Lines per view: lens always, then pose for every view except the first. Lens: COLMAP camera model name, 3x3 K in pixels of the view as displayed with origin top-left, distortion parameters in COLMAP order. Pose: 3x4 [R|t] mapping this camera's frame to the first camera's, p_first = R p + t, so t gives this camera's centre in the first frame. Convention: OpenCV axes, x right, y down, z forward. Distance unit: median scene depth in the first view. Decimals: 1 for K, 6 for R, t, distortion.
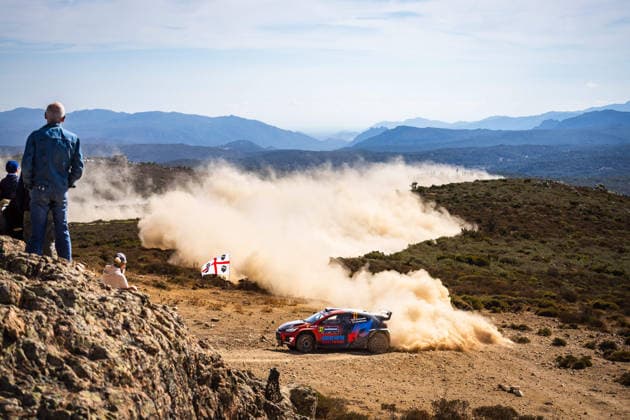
lens RADIAL K [[1266.9, 0, 315.0], [0, 1266.9, 210.0], [0, 0, 1]] dist [-0.011463, 0.002196]
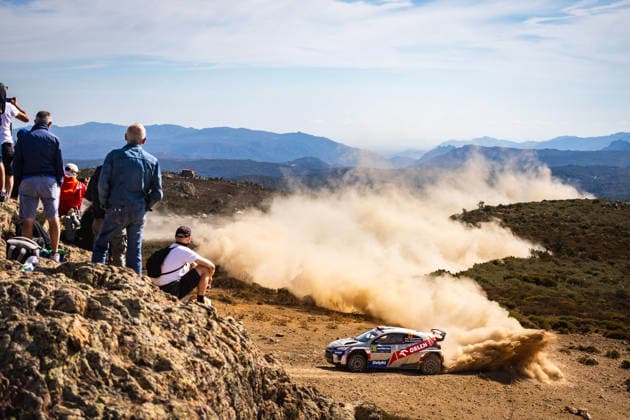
lens RADIAL K [[1264.8, 0, 315.0], [0, 1264.8, 210.0], [0, 0, 1]] dist [-0.017001, -0.042472]
pose [[0.998524, 0.015146, -0.052166, -0.003567], [-0.015857, 0.999787, -0.013236, 0.003637], [0.051955, 0.014044, 0.998551, 0.022562]]
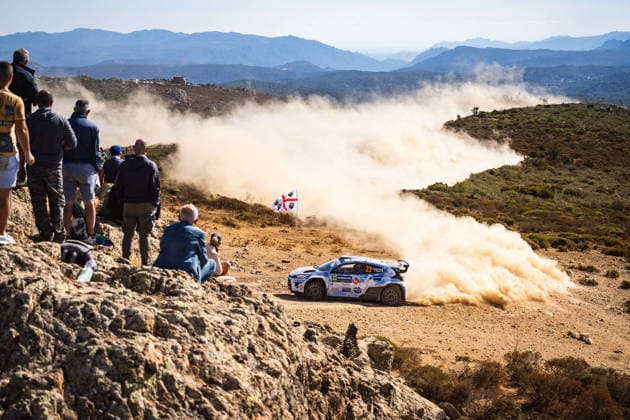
lens RADIAL K [[1266.9, 0, 315.0], [0, 1266.9, 210.0], [0, 0, 1]] dist [-0.011463, 0.002196]
pose [[0.998943, 0.004832, -0.045719, -0.042436], [-0.001966, 0.998042, 0.062512, -0.081454], [0.045931, -0.062356, 0.996997, -0.044696]]
